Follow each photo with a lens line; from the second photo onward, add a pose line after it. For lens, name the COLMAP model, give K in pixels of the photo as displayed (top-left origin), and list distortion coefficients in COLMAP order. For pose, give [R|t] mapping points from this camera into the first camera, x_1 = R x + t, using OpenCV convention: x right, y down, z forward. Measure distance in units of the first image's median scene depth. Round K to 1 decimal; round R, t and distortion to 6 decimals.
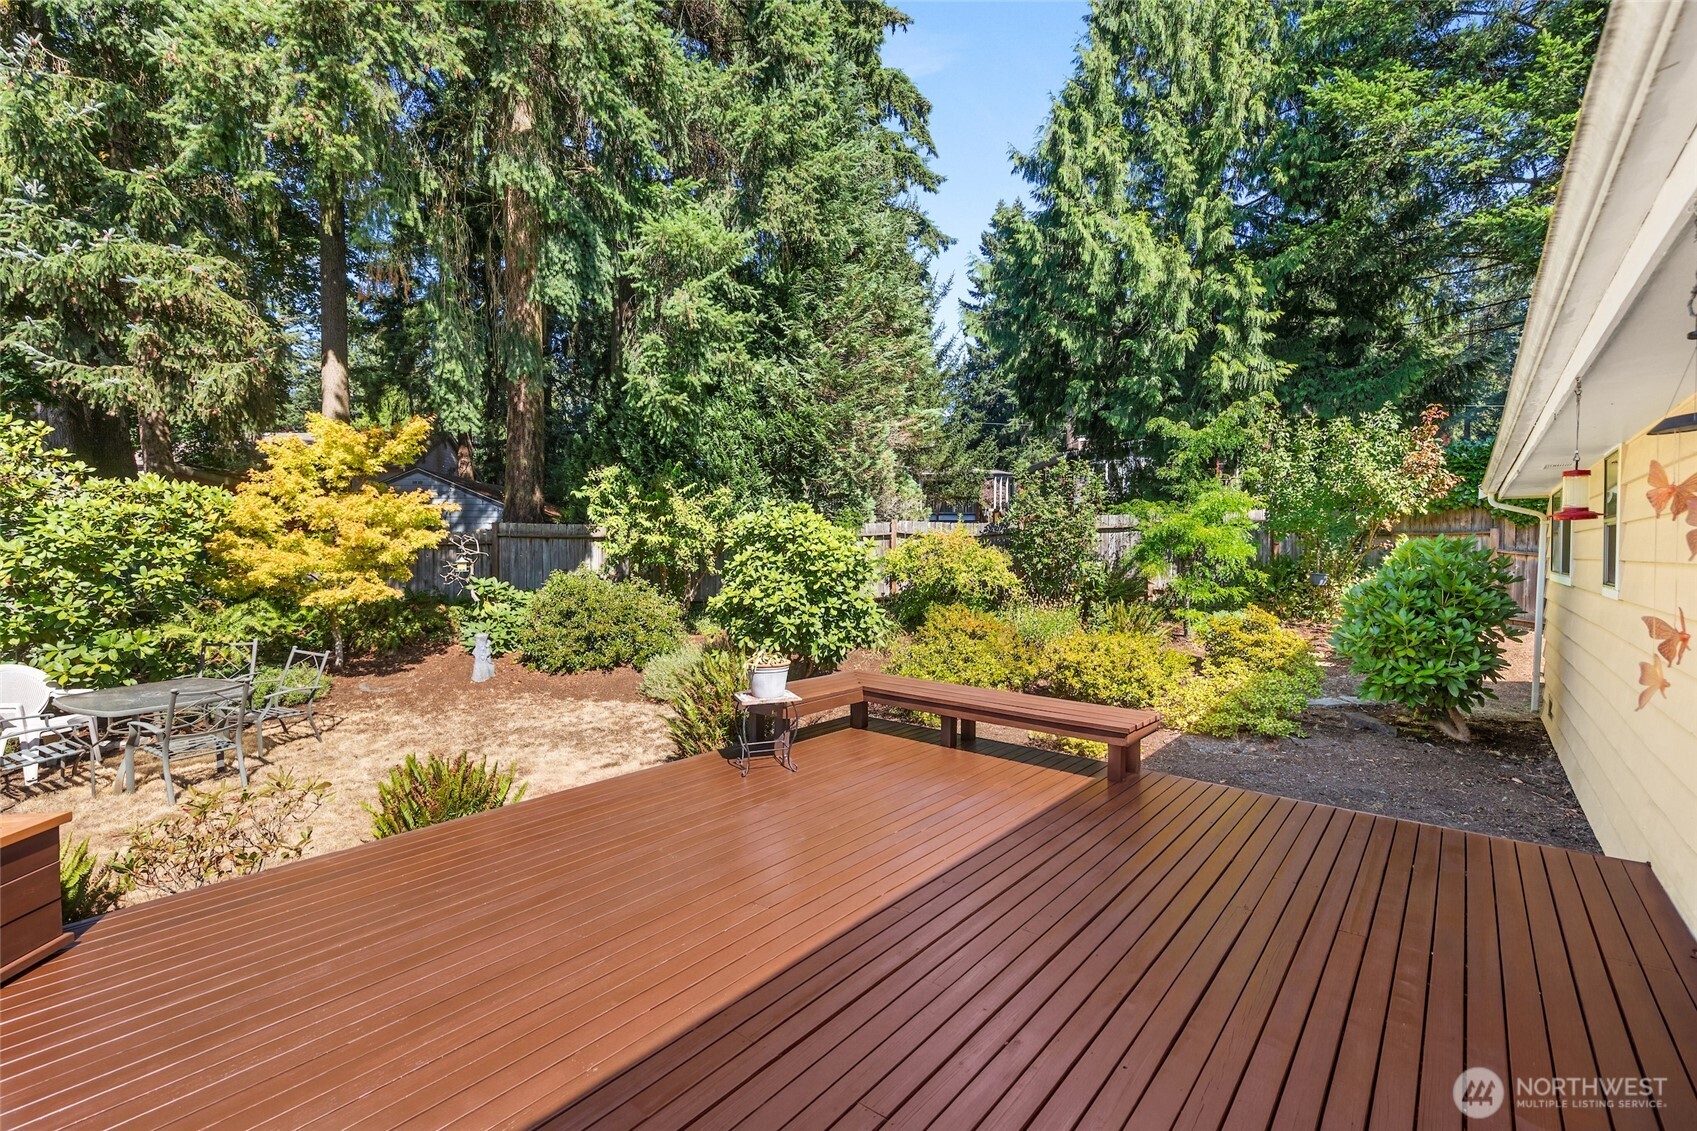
lens RADIAL K [[726.2, 0, 858.1], [0, 726.2, 562.6], [0, 0, 1]] dist [-0.002568, -0.000023]
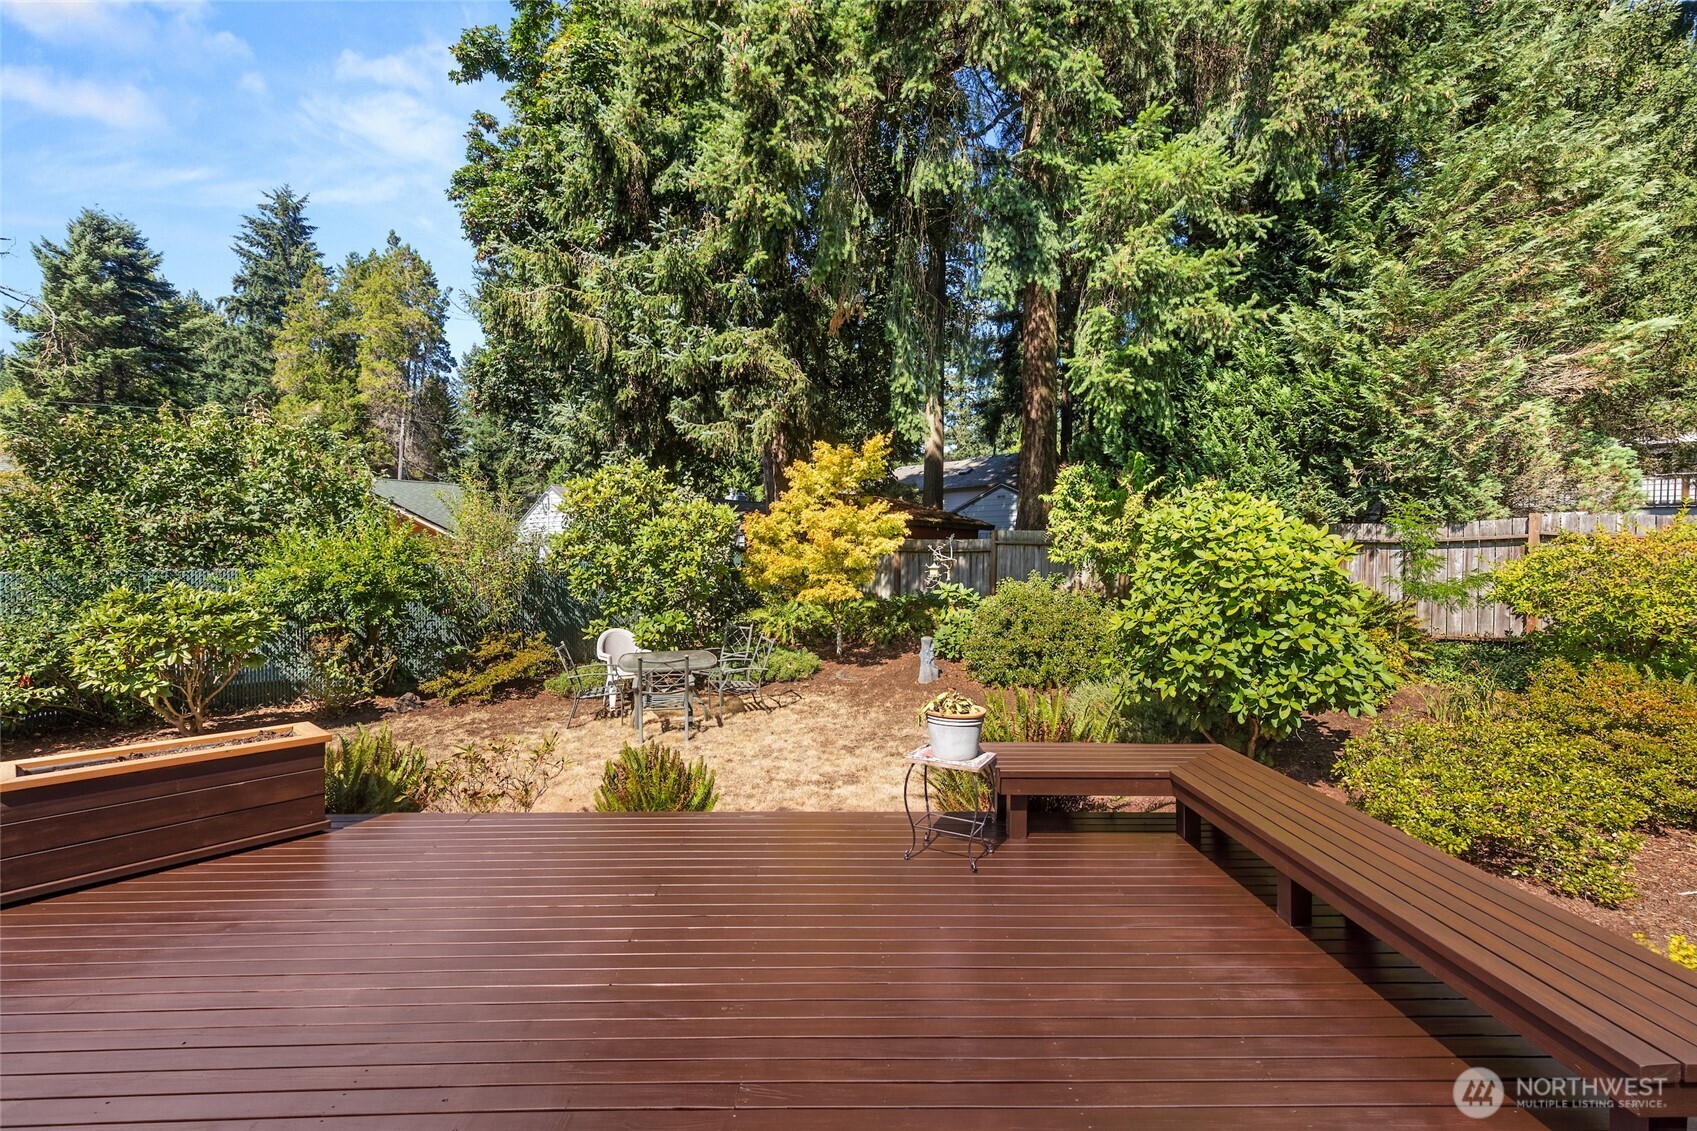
lens RADIAL K [[727.9, 0, 848.5], [0, 727.9, 565.5], [0, 0, 1]] dist [0.008300, 0.000397]
pose [[0.669290, 0.016939, -0.742808, 0.166901], [-0.024173, 0.999707, 0.001018, -0.002353], [0.742608, 0.017275, 0.669504, 0.210354]]
